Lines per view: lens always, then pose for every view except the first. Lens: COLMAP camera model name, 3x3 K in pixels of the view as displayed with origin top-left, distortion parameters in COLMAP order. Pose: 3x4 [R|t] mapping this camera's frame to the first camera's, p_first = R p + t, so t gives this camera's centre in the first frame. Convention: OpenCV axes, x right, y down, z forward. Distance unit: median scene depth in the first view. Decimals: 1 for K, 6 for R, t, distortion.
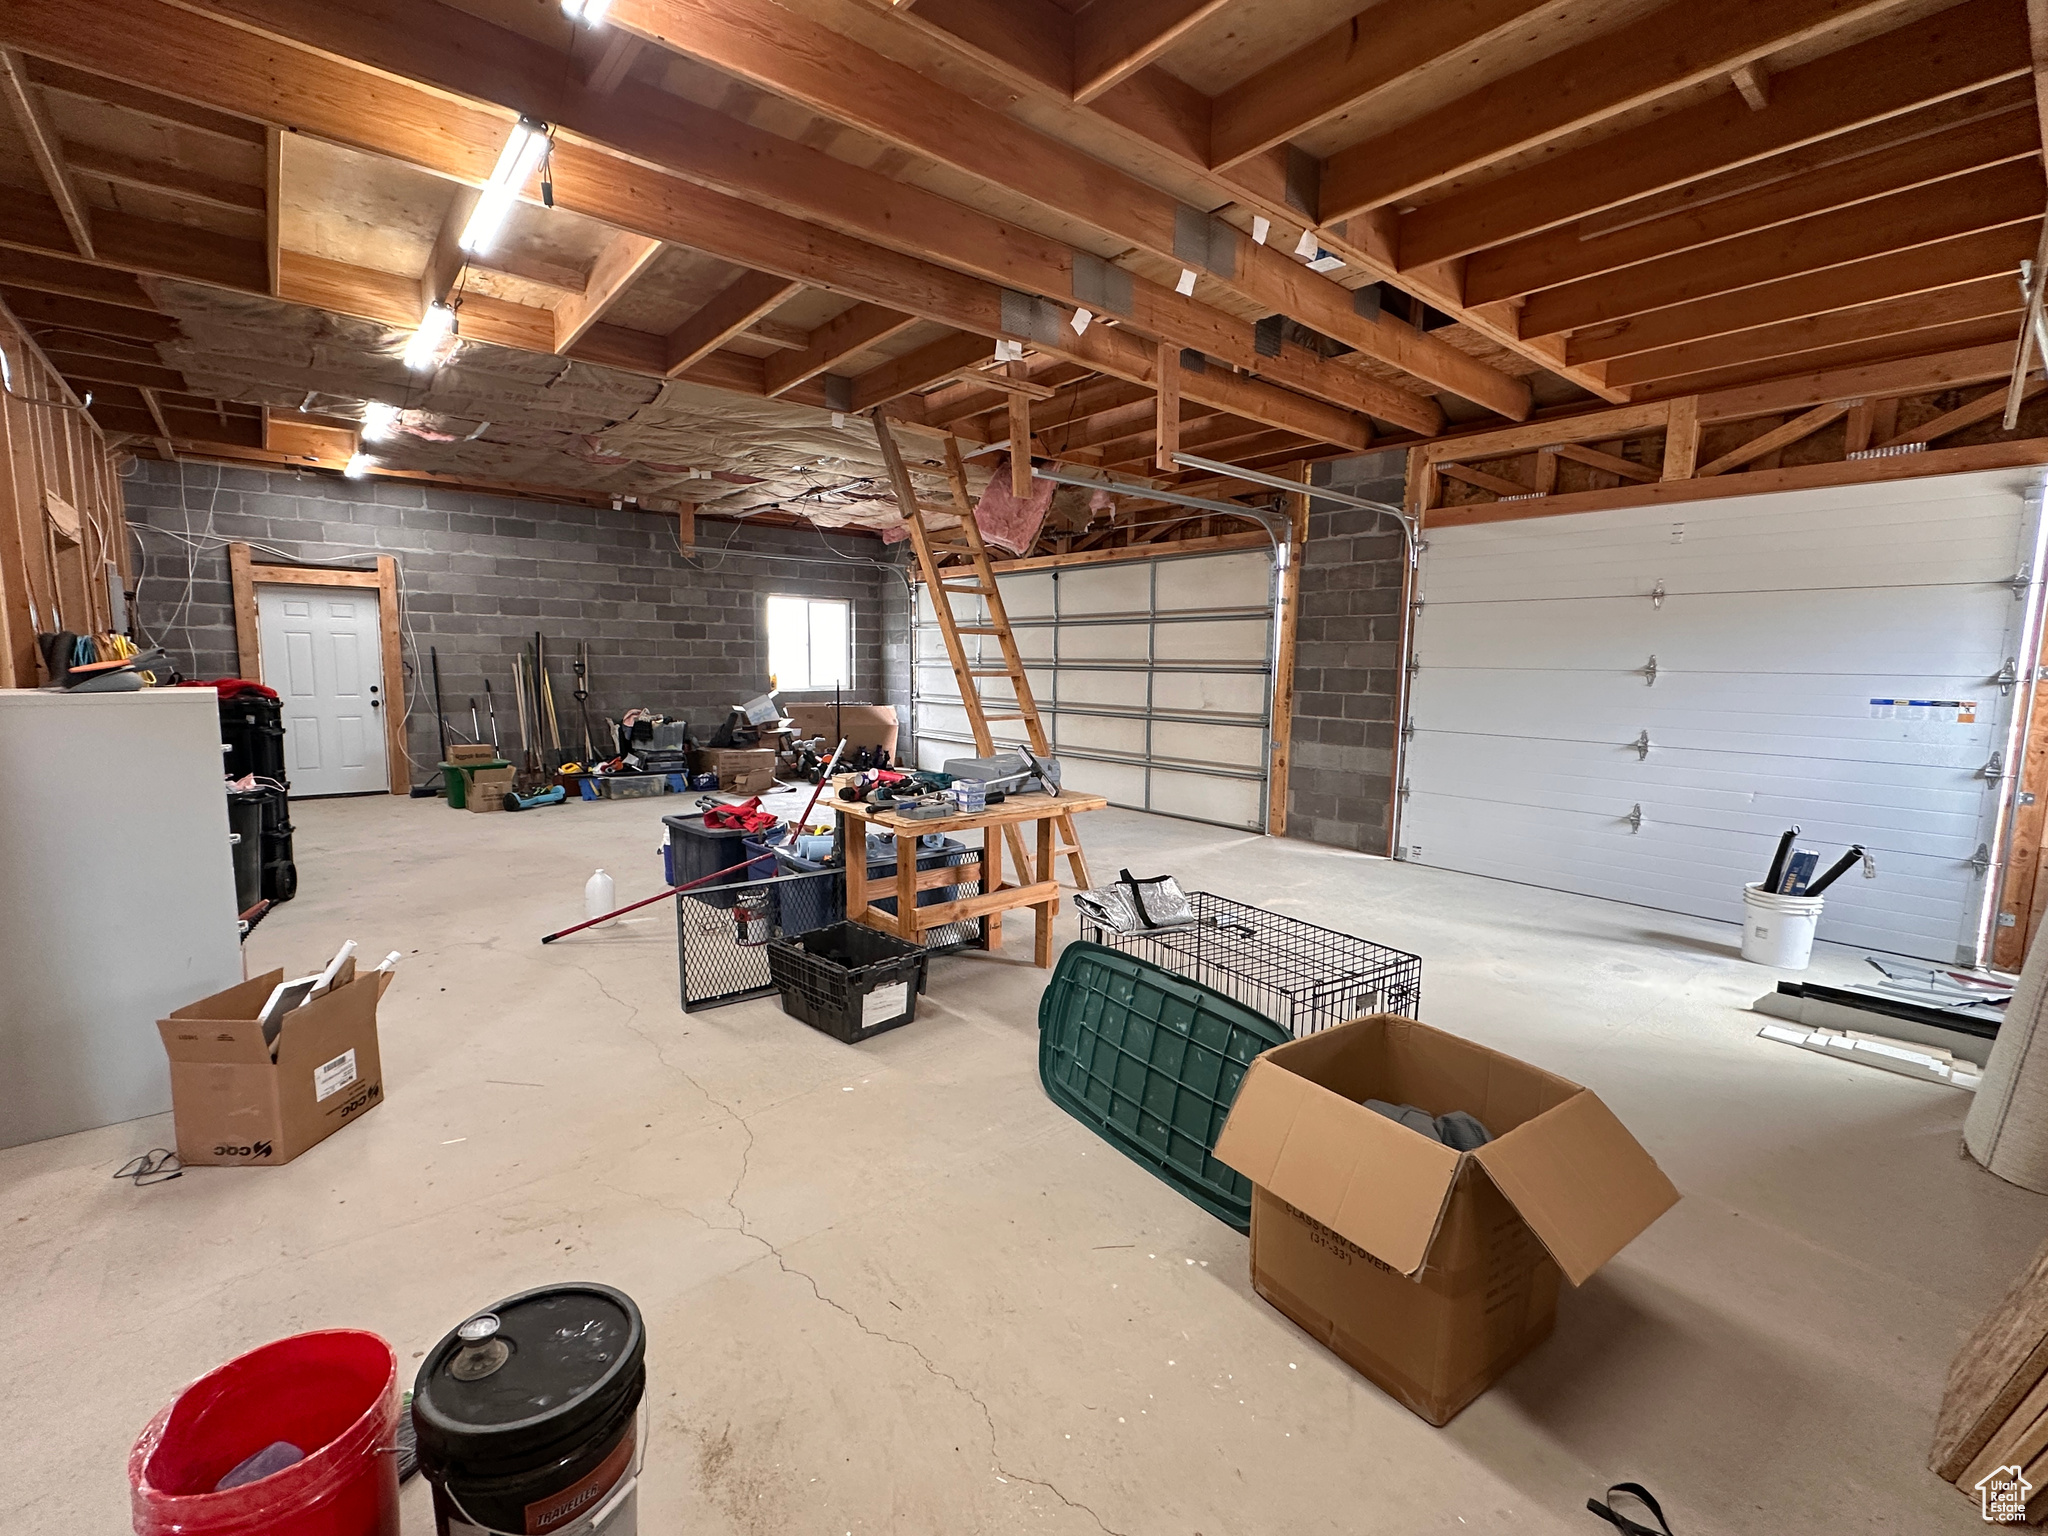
lens RADIAL K [[909.7, 0, 1020.1], [0, 909.7, 780.5], [0, 0, 1]] dist [-0.001343, -0.000229]
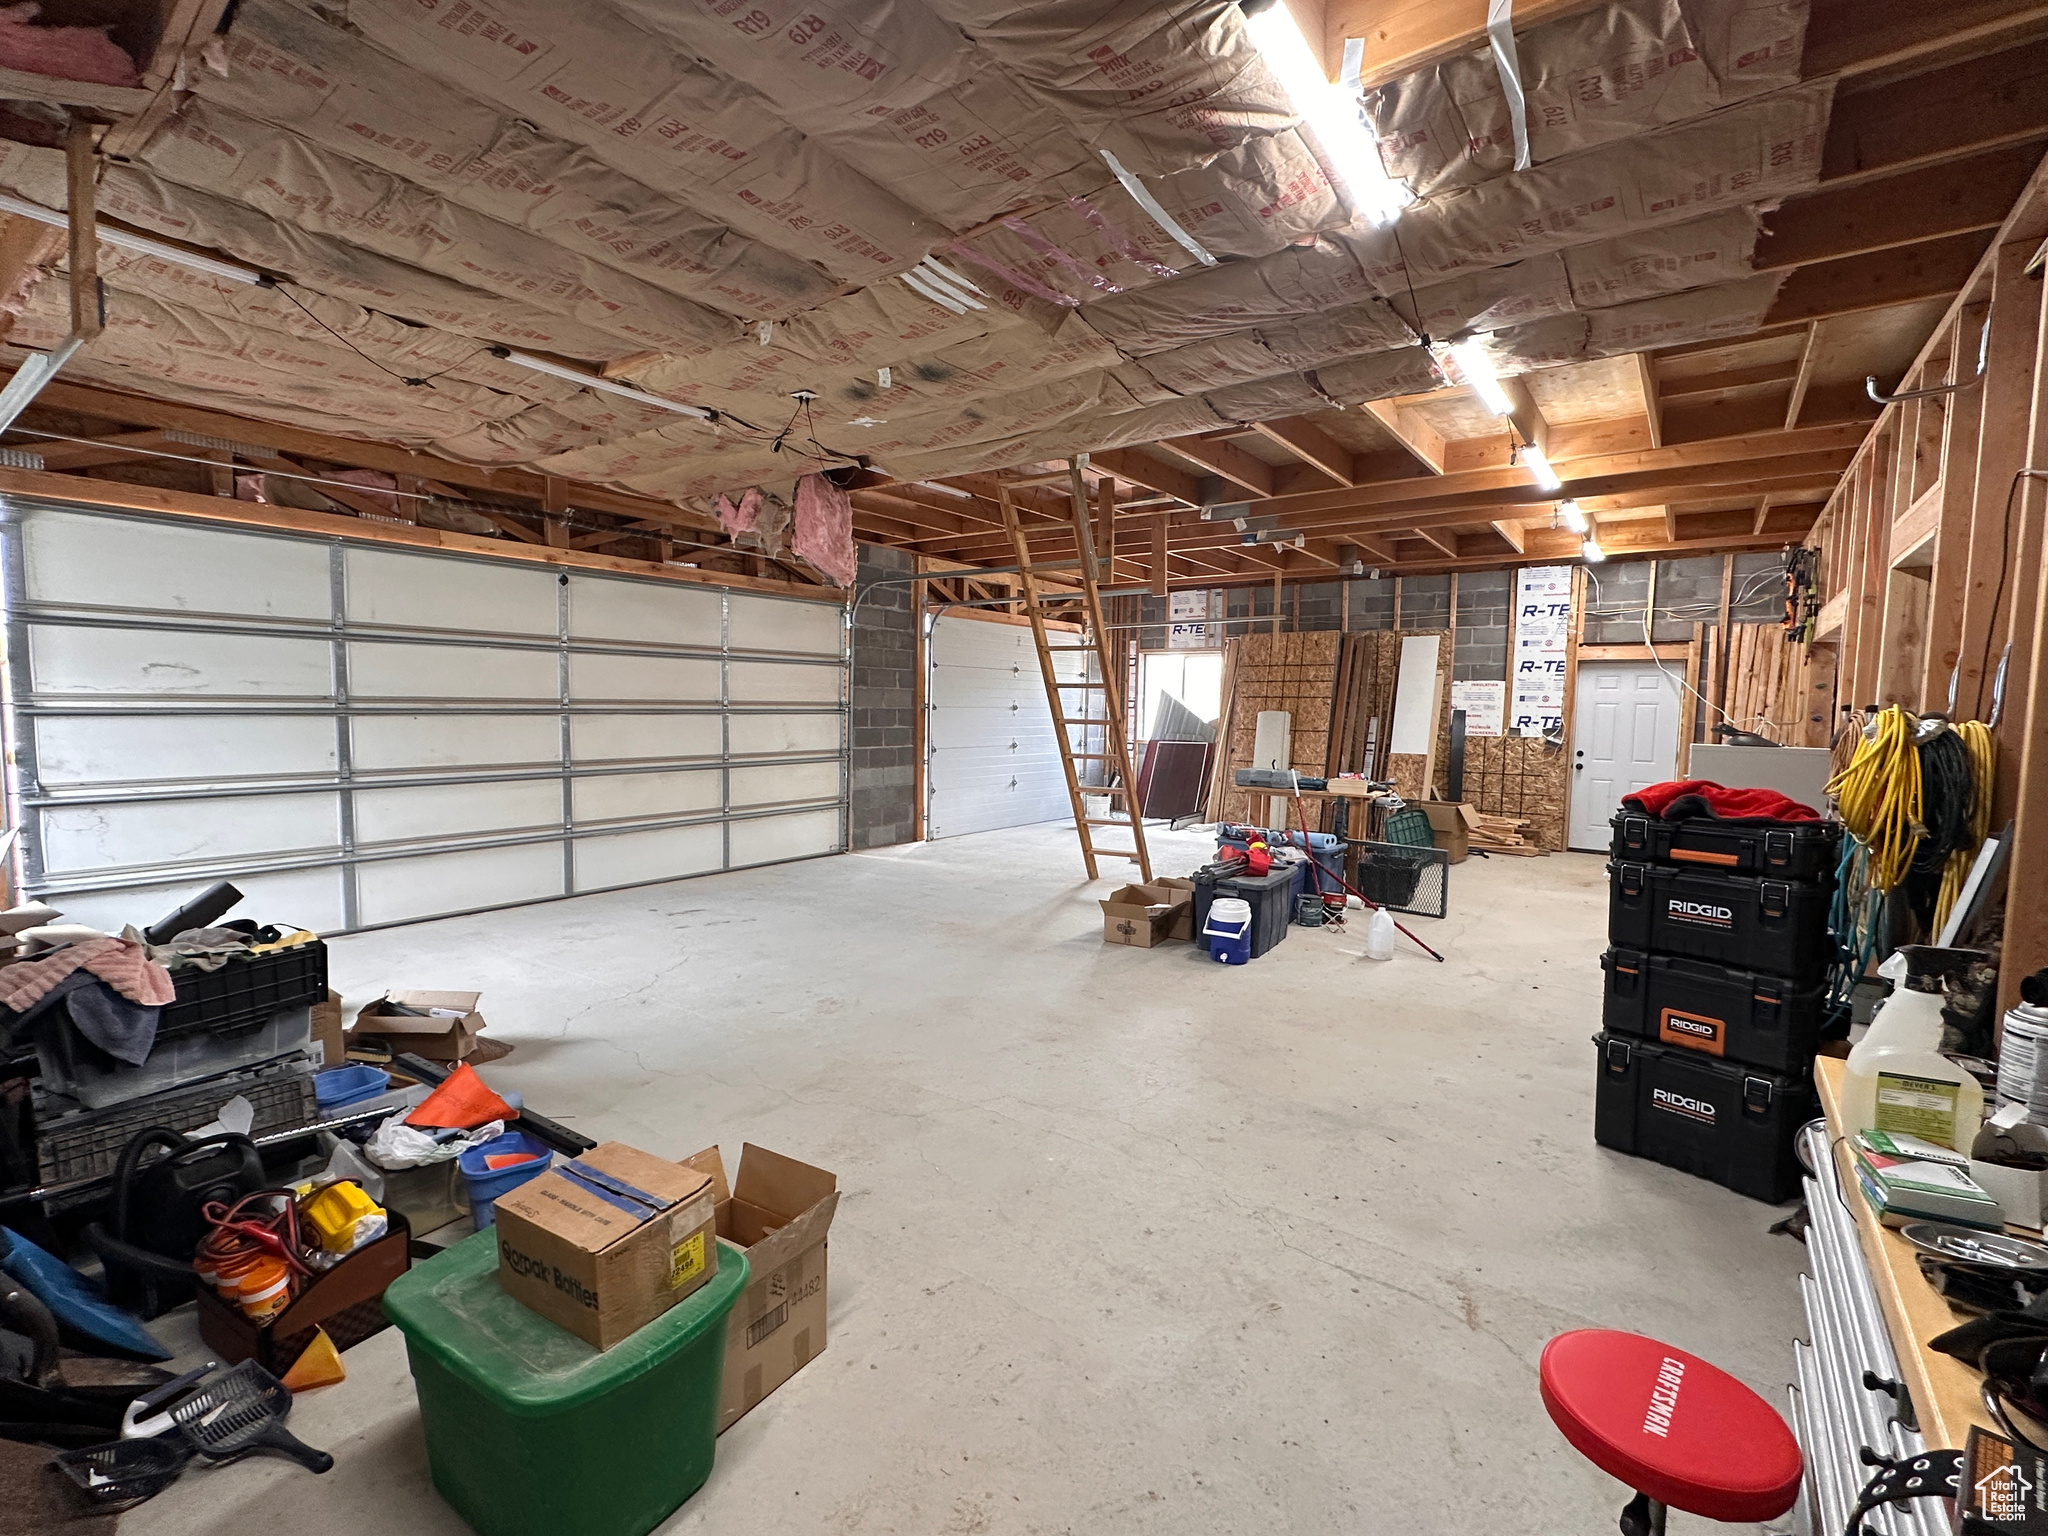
lens RADIAL K [[909.7, 0, 1024.6], [0, 909.7, 765.8], [0, 0, 1]] dist [-0.001343, -0.000229]
pose [[-0.238223, -0.082502, 0.967700, -0.606398], [0.111295, 0.987503, 0.111588, -0.104271], [-0.964813, 0.134283, -0.226064, 0.703550]]
